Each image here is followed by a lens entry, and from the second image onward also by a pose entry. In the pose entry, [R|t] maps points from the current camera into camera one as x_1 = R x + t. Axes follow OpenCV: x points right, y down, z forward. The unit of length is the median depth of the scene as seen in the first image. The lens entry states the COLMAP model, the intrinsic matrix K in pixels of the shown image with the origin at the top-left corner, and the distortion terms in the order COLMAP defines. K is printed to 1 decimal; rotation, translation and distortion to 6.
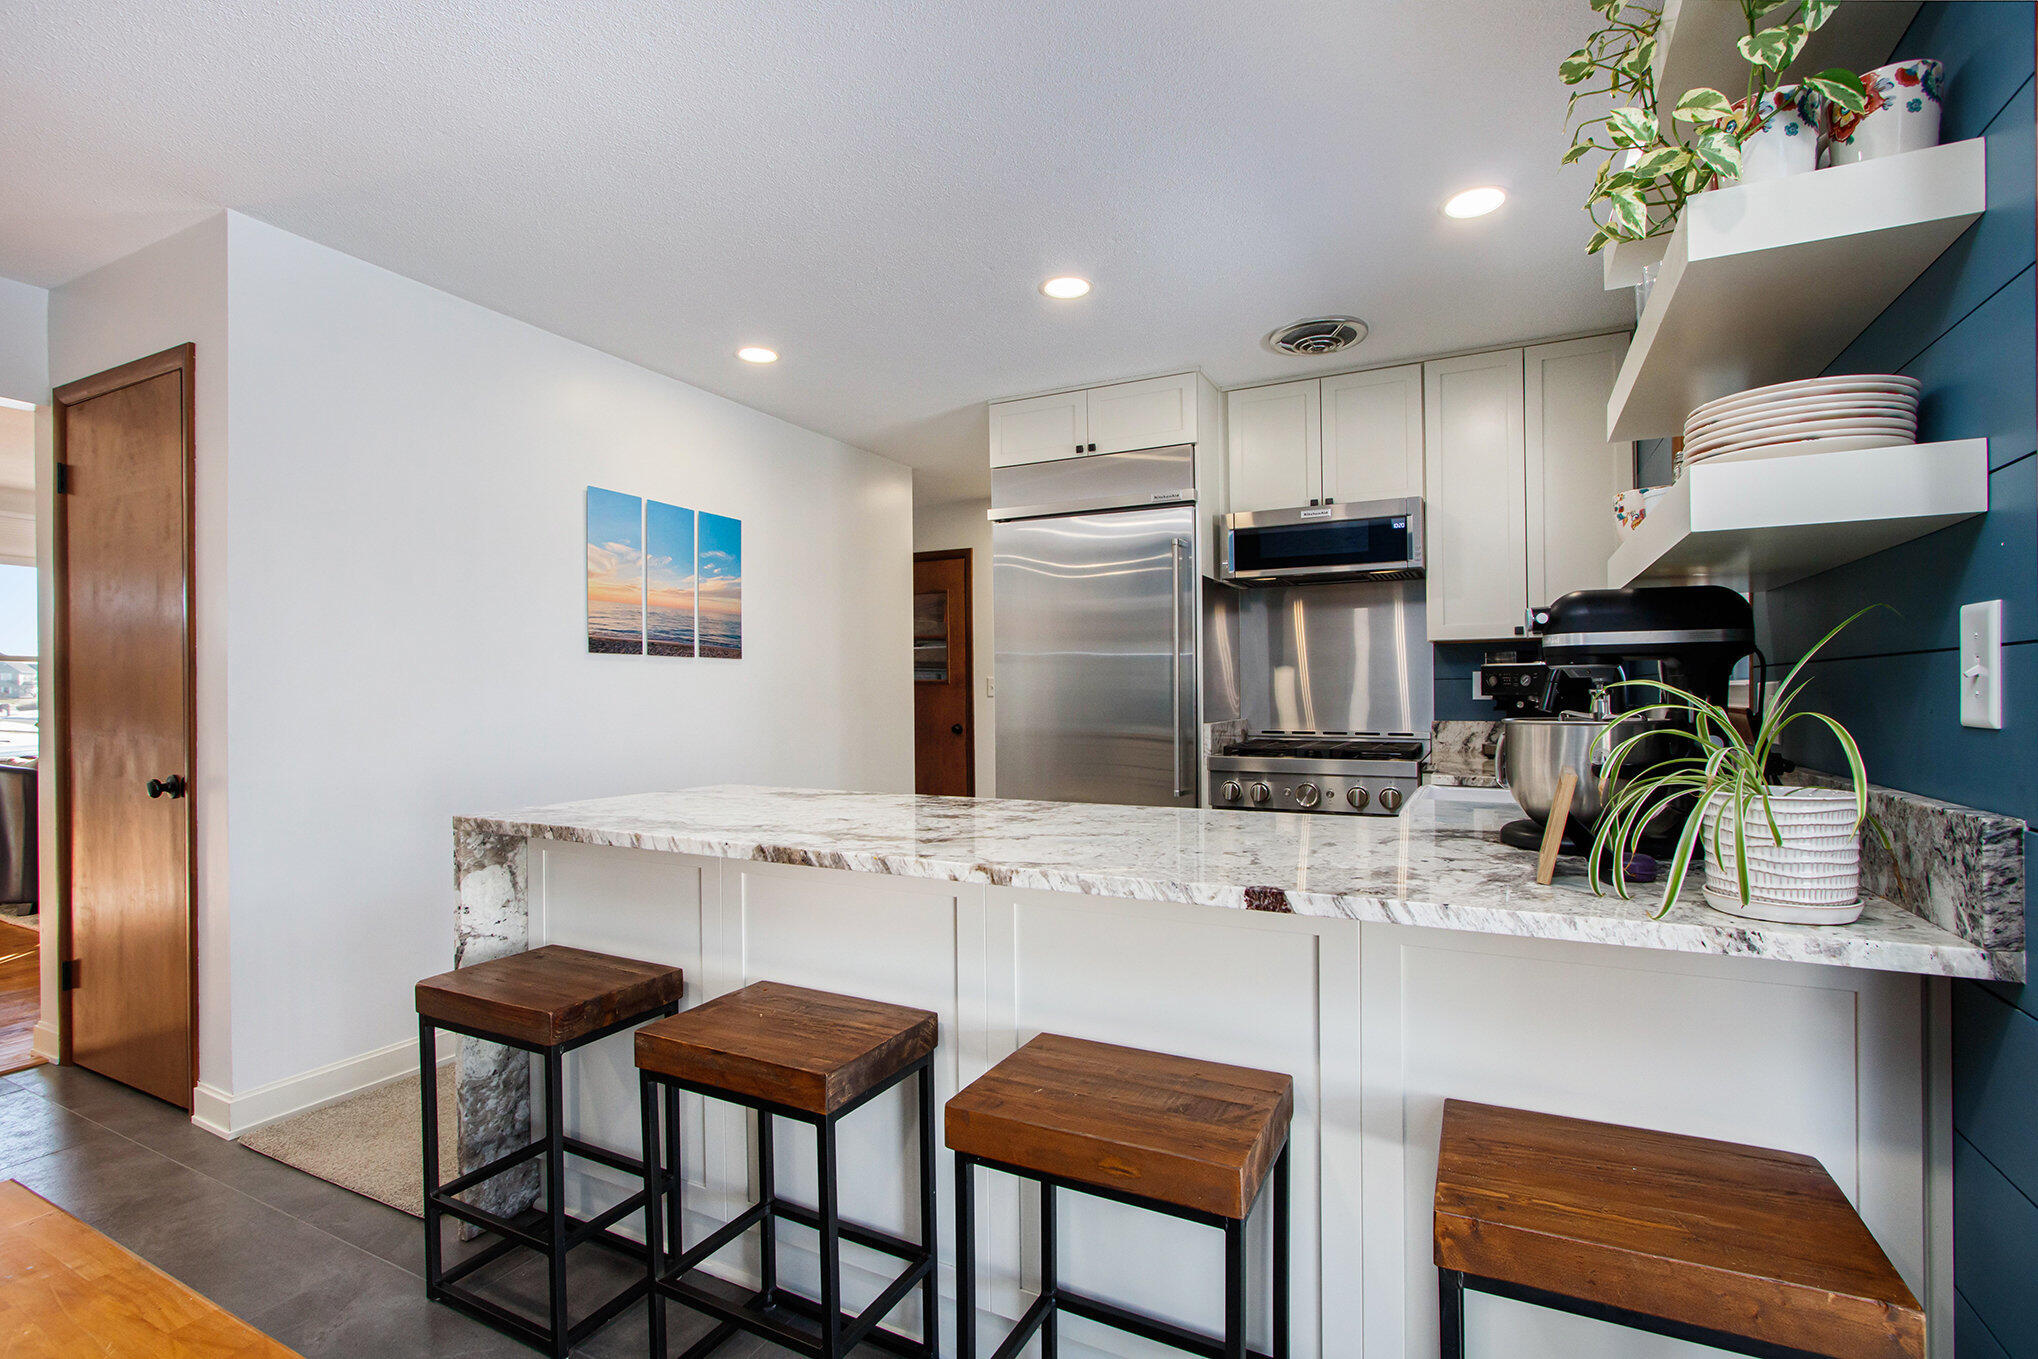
lens RADIAL K [[946.5, 0, 1018.3], [0, 946.5, 680.6], [0, 0, 1]] dist [-0.013869, 0.009303]
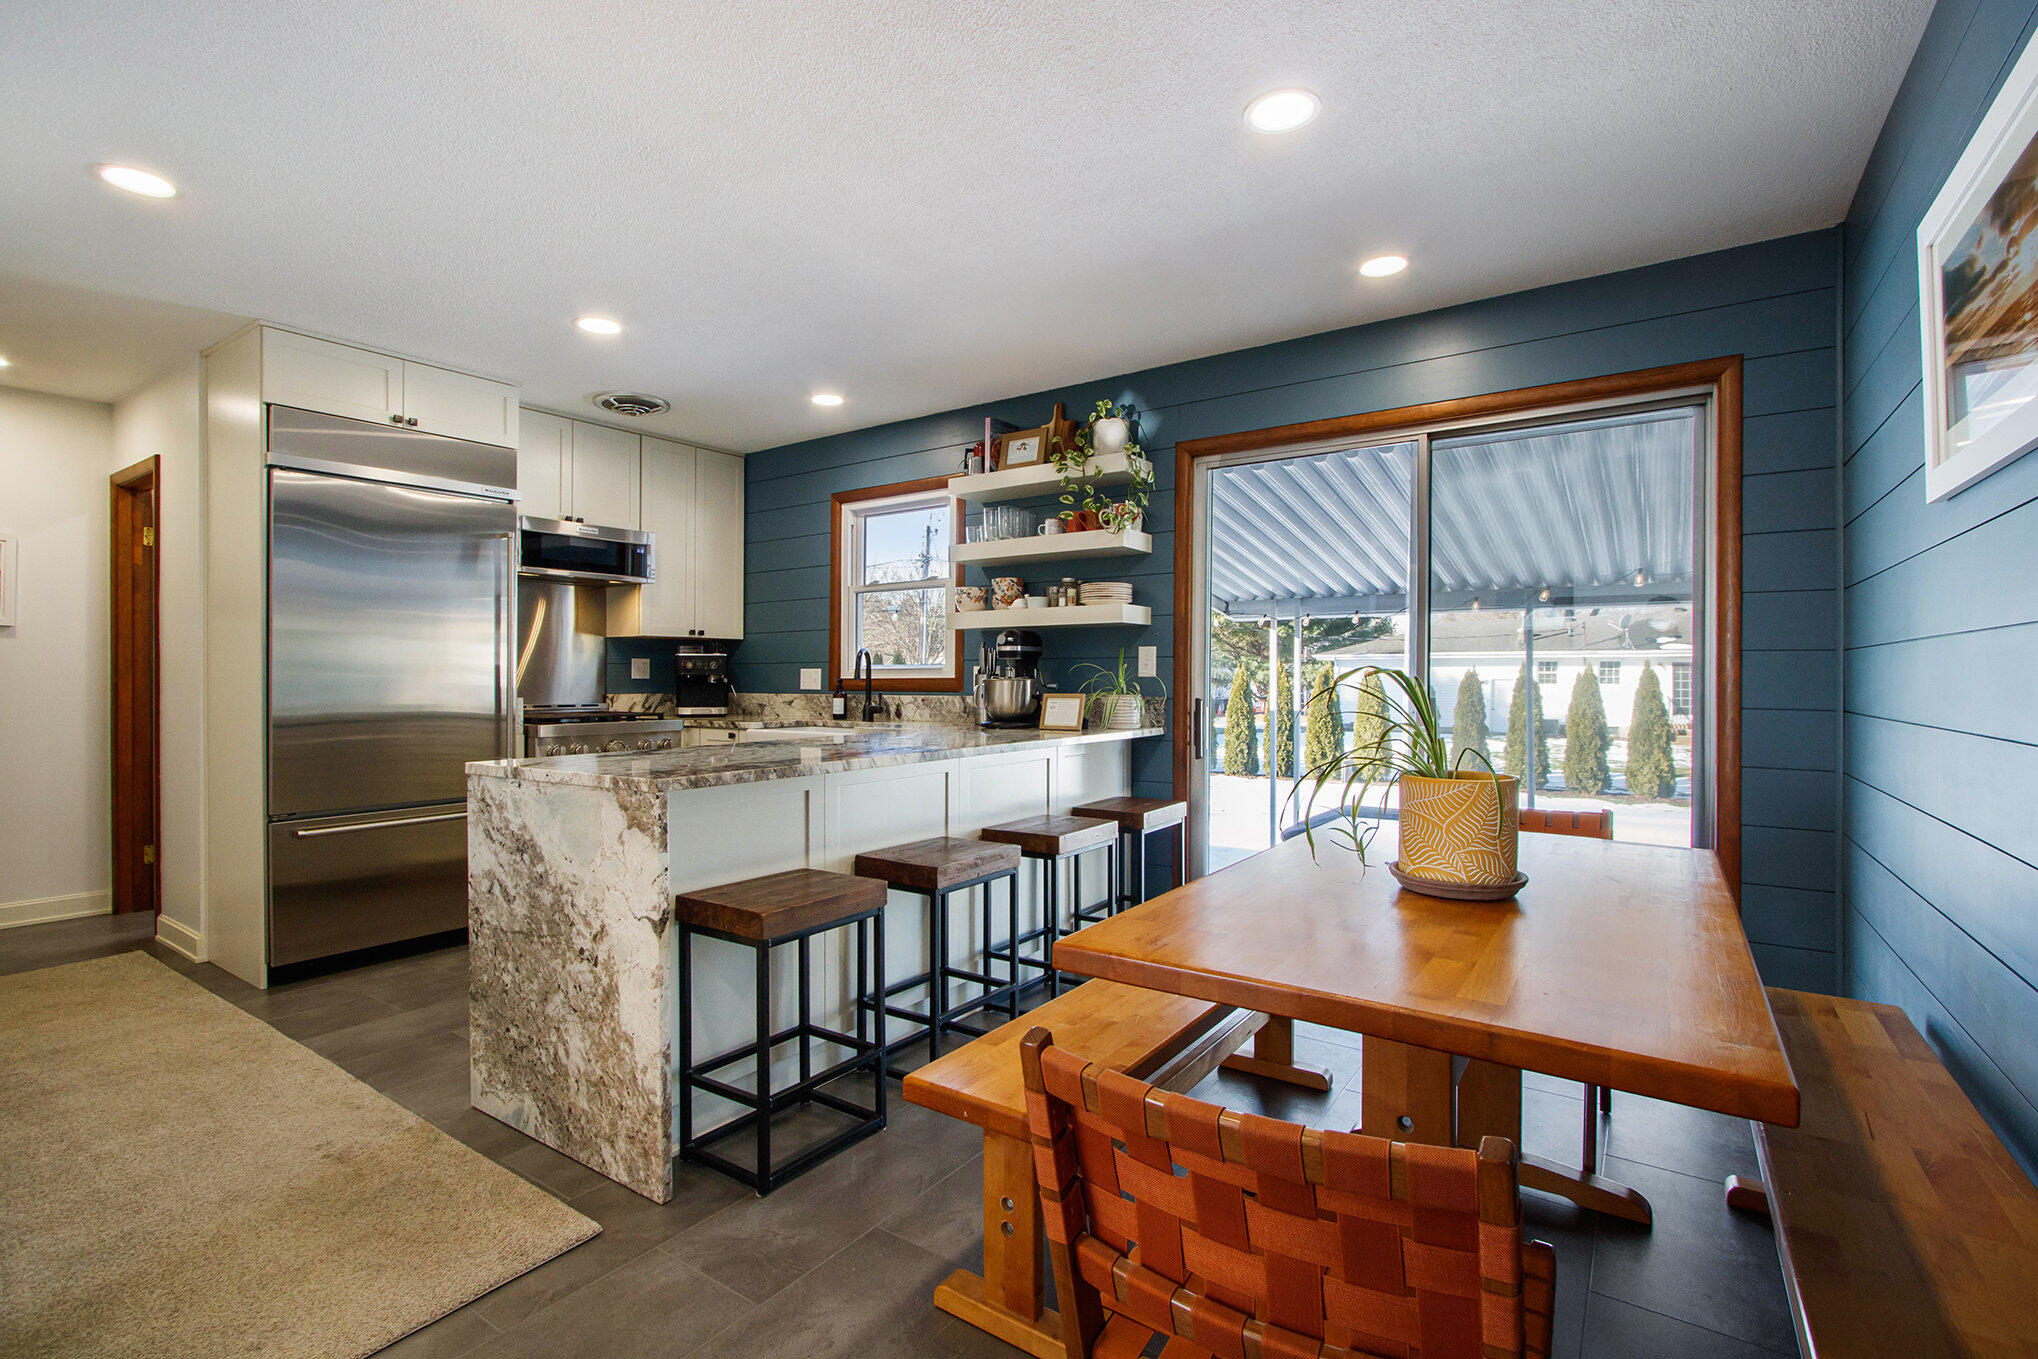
lens RADIAL K [[946.5, 0, 1008.2], [0, 946.5, 655.4], [0, 0, 1]] dist [-0.013869, 0.009303]
pose [[0.129652, 0.022366, 0.991307, -0.925207], [-0.004294, 0.999749, -0.021995, 0.015905], [-0.991550, -0.001405, 0.129716, 0.297602]]
